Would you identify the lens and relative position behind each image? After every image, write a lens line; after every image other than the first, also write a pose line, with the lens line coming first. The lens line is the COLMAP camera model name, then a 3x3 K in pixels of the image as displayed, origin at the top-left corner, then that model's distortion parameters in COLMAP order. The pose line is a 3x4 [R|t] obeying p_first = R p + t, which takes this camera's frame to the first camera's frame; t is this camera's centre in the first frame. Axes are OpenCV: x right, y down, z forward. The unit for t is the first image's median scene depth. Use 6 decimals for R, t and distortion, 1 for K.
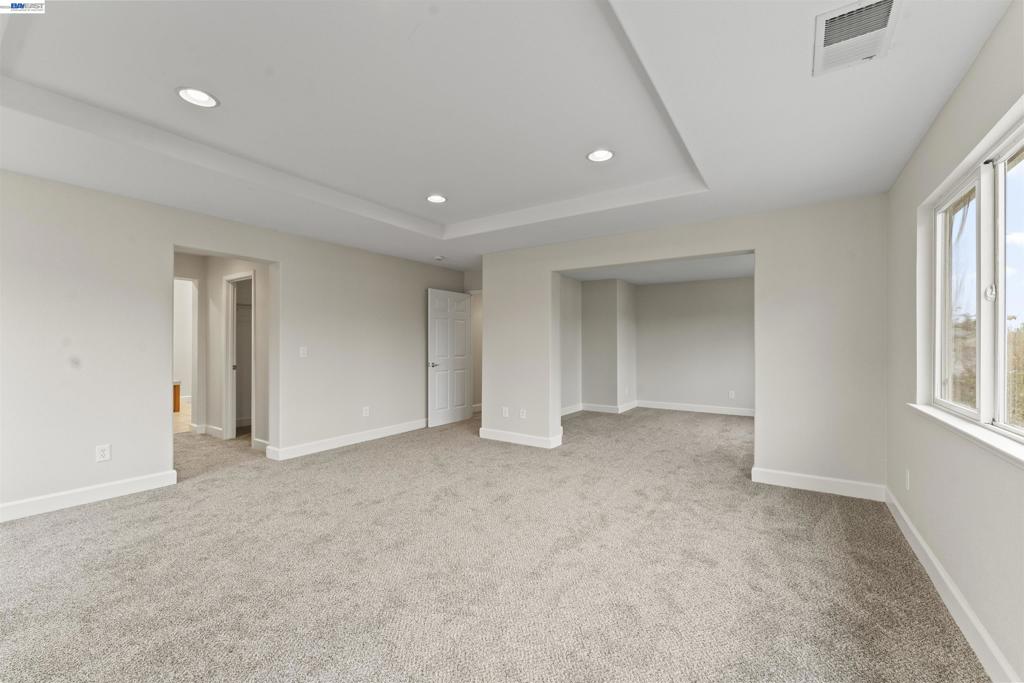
lens RADIAL K [[411.3, 0, 512.0], [0, 411.3, 341.5], [0, 0, 1]] dist [-0.011527, -0.000023]
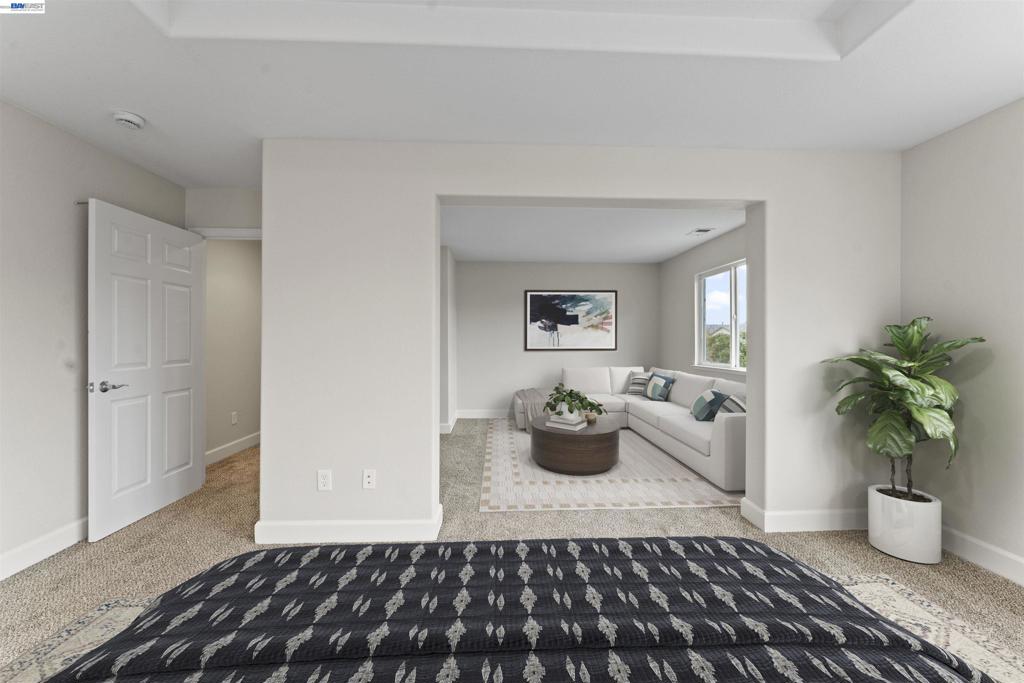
lens RADIAL K [[415.9, 0, 513.5], [0, 415.9, 336.1], [0, 0, 1]] dist [-0.013035, -0.000101]
pose [[0.798305, 0.001659, 0.602251, -0.112768], [-0.004349, 0.999986, 0.003011, 0.003698], [-0.602237, -0.005022, 0.798301, 0.428054]]
